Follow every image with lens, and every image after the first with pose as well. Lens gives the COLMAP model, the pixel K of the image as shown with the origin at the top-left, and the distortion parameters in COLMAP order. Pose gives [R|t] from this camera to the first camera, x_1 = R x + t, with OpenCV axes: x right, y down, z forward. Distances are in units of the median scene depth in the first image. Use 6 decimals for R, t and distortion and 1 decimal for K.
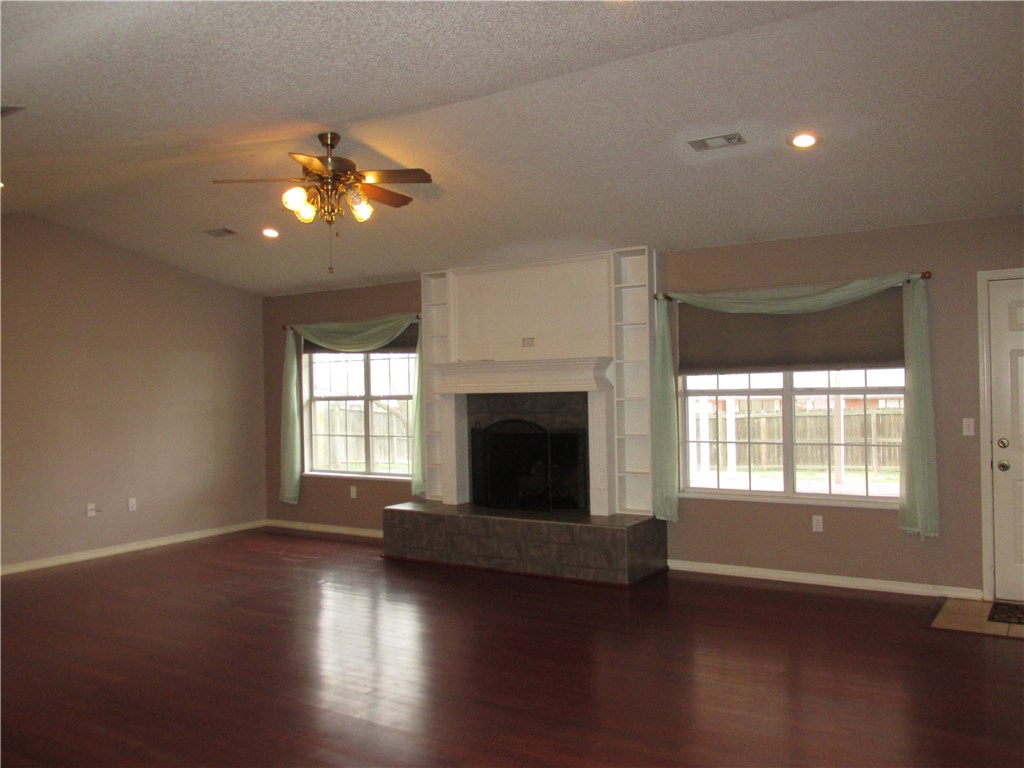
lens RADIAL K [[846.8, 0, 512.0], [0, 846.8, 384.0], [0, 0, 1]] dist [-0.028019, -0.000189]
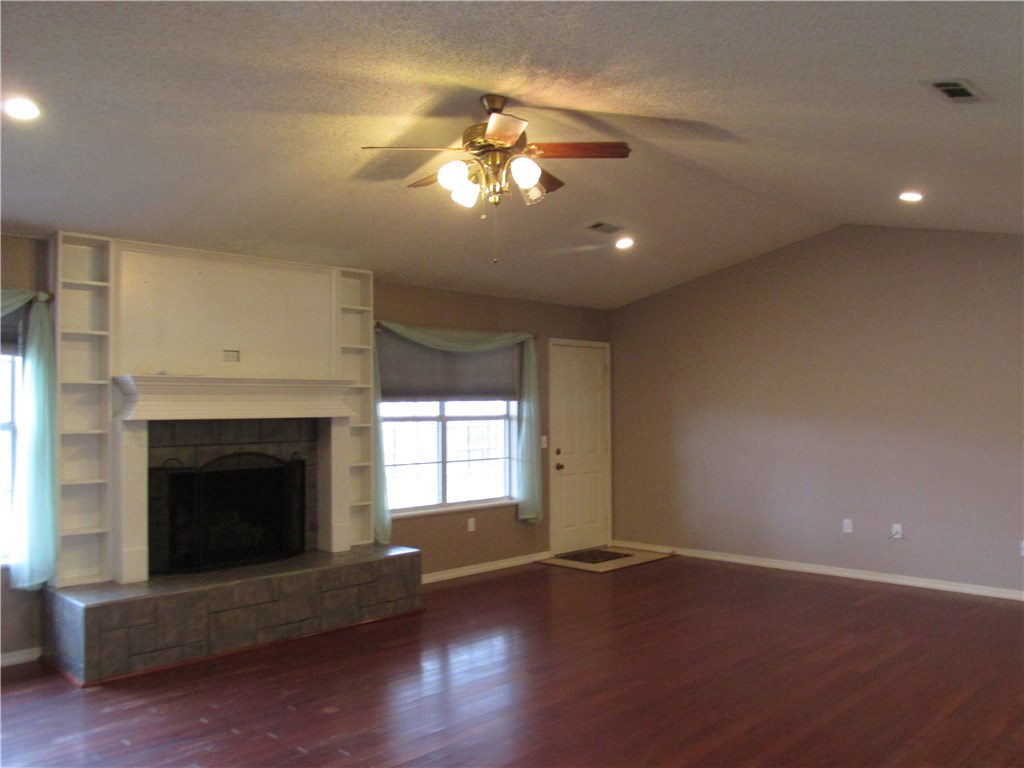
lens RADIAL K [[858.4, 0, 512.0], [0, 858.4, 384.0], [0, 0, 1]] dist [-0.026533, 0.000580]
pose [[0.176612, 0.047231, 0.983147, -0.790195], [0.000571, 0.998843, -0.048087, 0.017987], [-0.984280, 0.009054, 0.176380, 0.650569]]
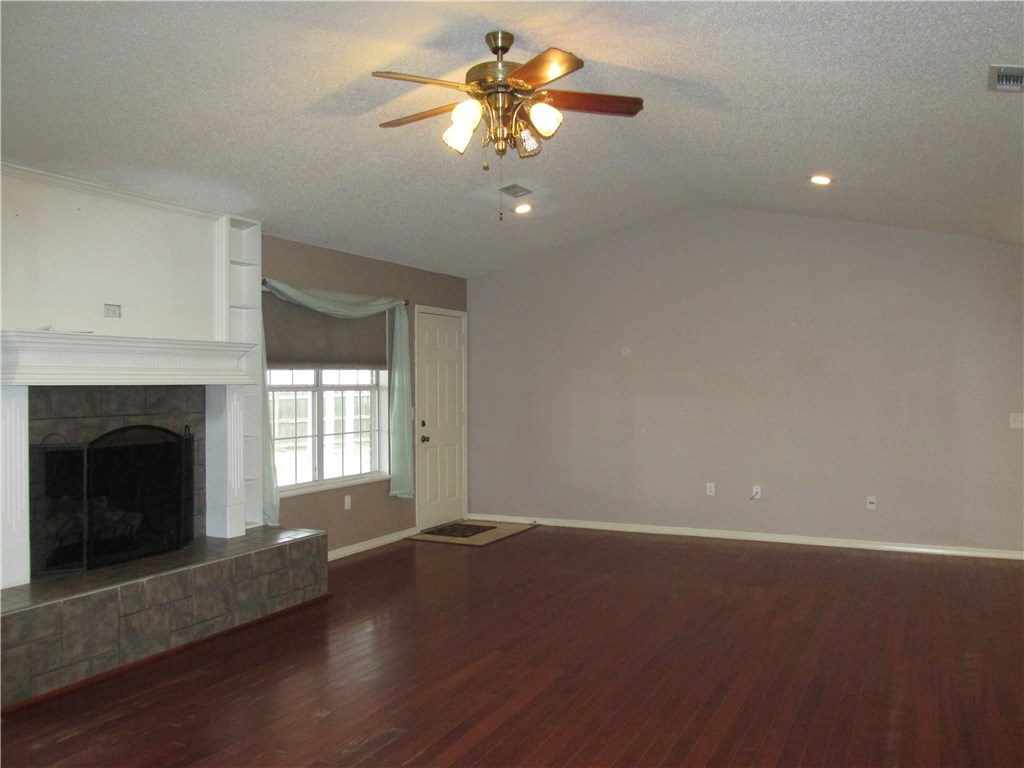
lens RADIAL K [[858.4, 0, 512.0], [0, 858.4, 384.0], [0, 0, 1]] dist [-0.026533, 0.000580]
pose [[-0.135995, 0.020500, 0.990497, -0.752157], [0.003616, 0.999789, -0.020196, 0.025677], [-0.990703, 0.000835, -0.136040, 0.848712]]
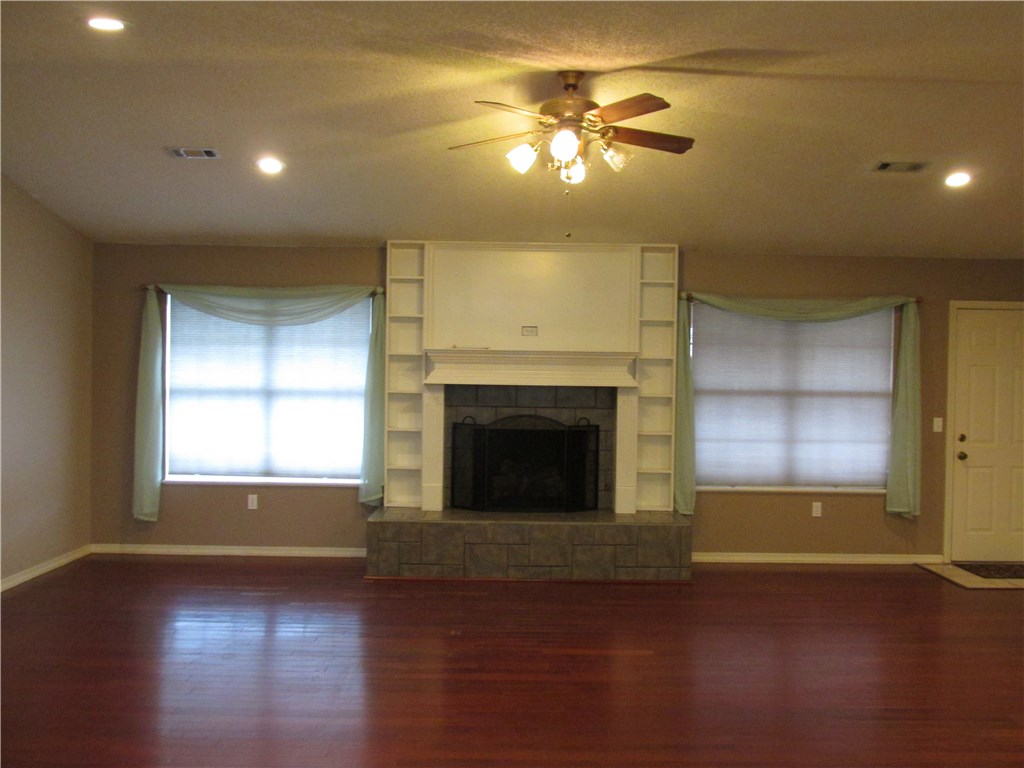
lens RADIAL K [[846.8, 0, 512.0], [0, 846.8, 384.0], [0, 0, 1]] dist [-0.028019, -0.000189]
pose [[0.831117, 0.027139, 0.555435, -0.554213], [-0.035268, 0.999370, 0.003943, 0.006352], [-0.554978, -0.022866, 0.831551, 0.262368]]
